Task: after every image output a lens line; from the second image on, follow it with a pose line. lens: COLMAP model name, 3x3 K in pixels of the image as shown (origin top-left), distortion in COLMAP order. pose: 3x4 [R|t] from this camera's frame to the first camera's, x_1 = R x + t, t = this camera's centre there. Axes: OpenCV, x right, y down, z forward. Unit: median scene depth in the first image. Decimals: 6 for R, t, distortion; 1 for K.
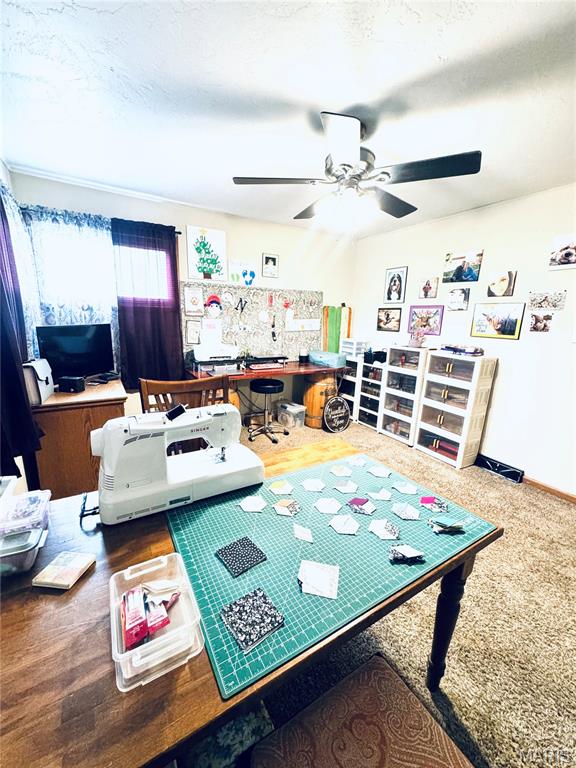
lens RADIAL K [[305.2, 0, 286.4], [0, 305.2, 382.6], [0, 0, 1]] dist [-0.003497, 0.000707]
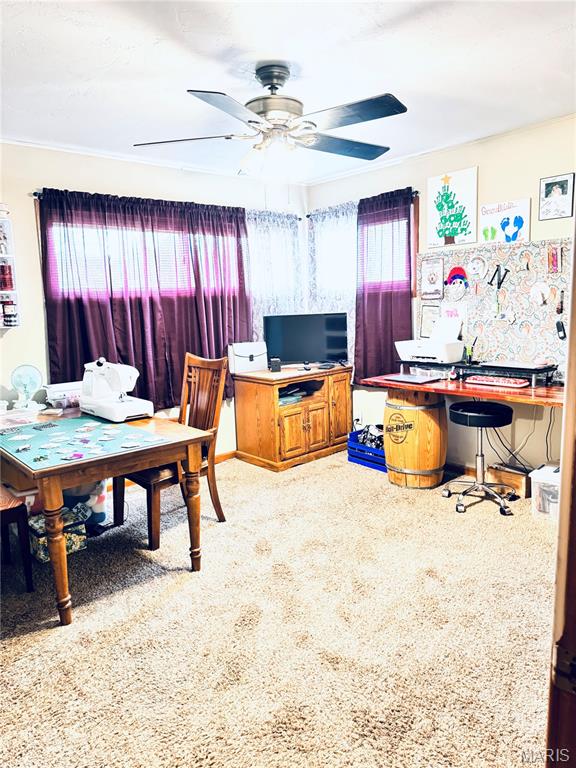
lens RADIAL K [[539.5, 0, 286.0], [0, 539.5, 384.4], [0, 0, 1]] dist [0.042402, -0.038994]
pose [[0.175020, 0.115571, -0.977758, 0.898982], [-0.171046, 0.981555, 0.085403, -0.071787], [0.969593, 0.152294, 0.191560, 0.453381]]
